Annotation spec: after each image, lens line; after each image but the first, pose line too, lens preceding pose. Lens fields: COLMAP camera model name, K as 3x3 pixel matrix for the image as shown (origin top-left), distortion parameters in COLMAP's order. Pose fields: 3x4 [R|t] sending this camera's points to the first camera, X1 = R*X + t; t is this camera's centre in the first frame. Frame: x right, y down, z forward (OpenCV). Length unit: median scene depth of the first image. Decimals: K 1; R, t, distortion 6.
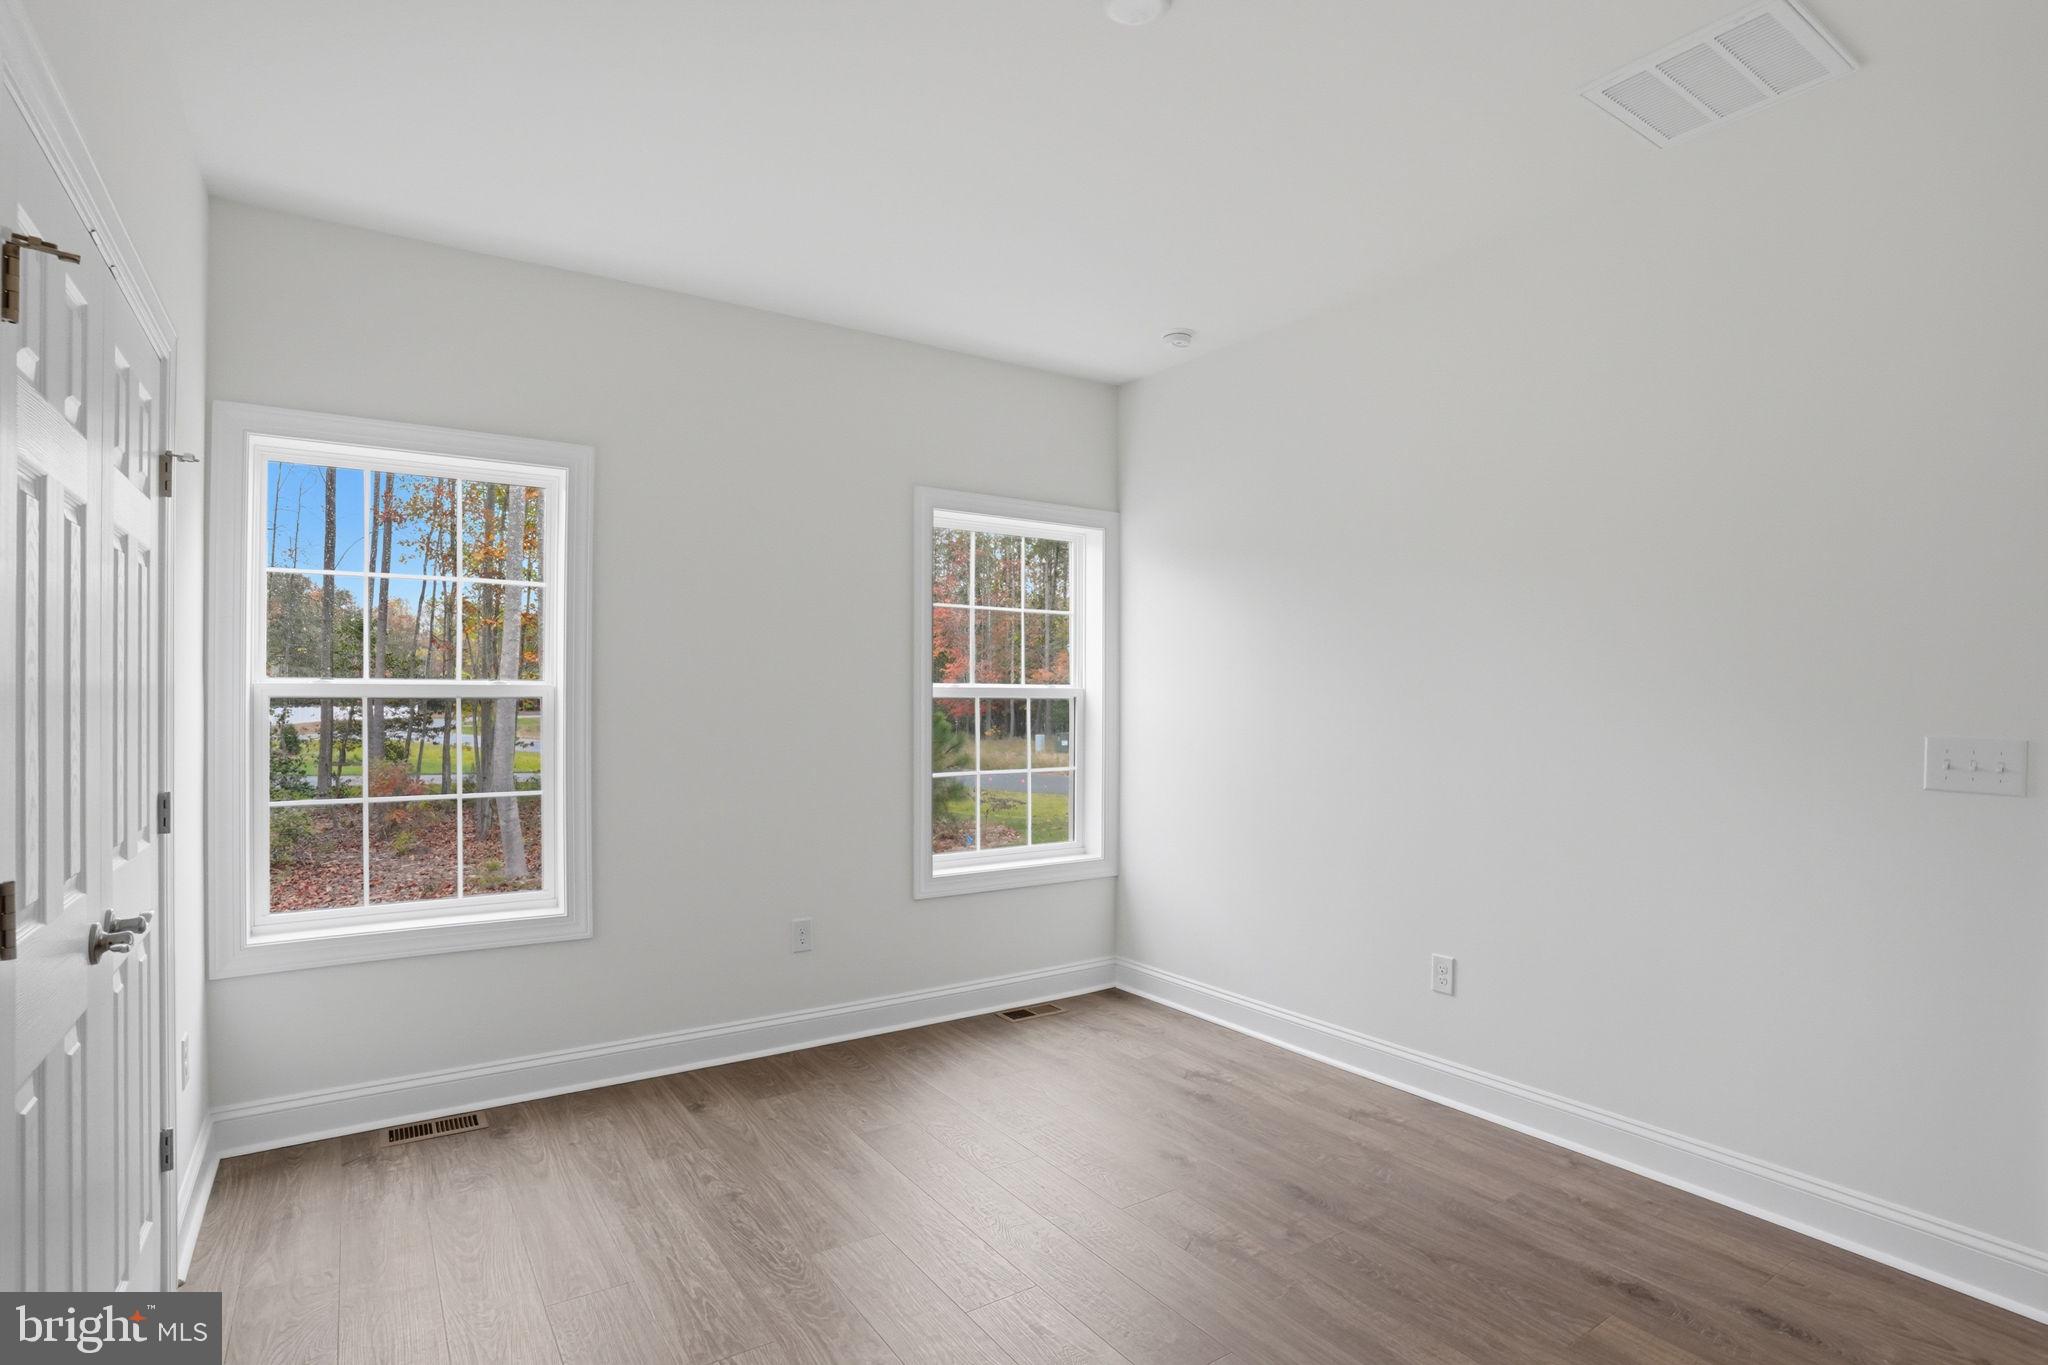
lens RADIAL K [[1033.6, 0, 1037.0], [0, 1033.6, 677.0], [0, 0, 1]] dist [-0.075783, 0.041351]
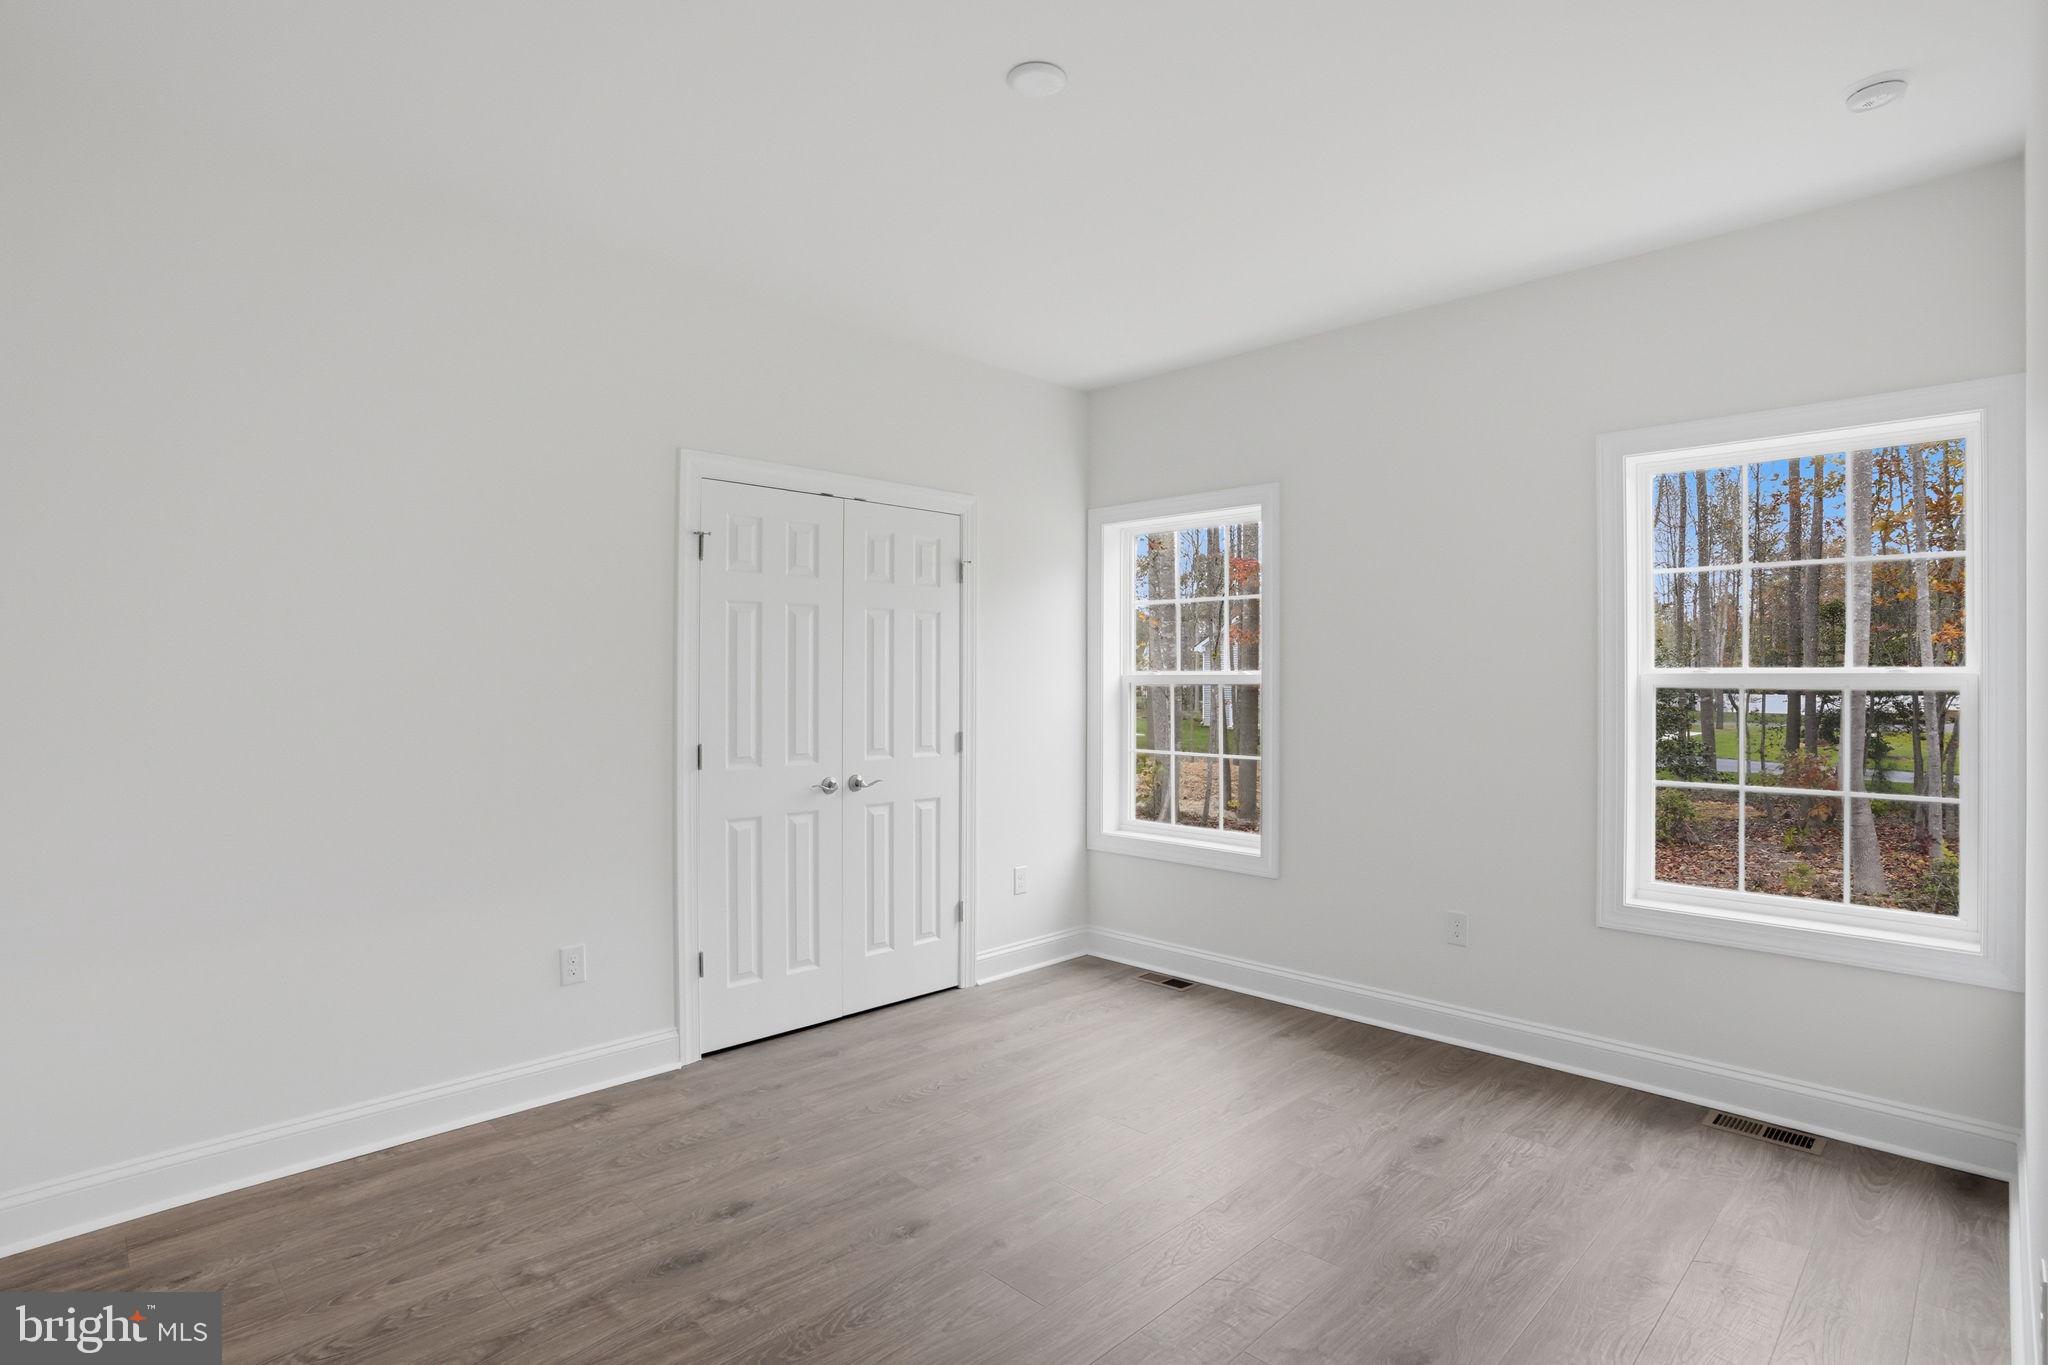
lens RADIAL K [[1033.6, 0, 1037.0], [0, 1033.6, 677.0], [0, 0, 1]] dist [-0.075783, 0.041351]
pose [[0.180086, -0.005388, -0.983636, 0.590511], [0.017782, 0.999839, -0.002221, 0.004269], [0.983490, -0.017091, 0.180153, 0.387866]]
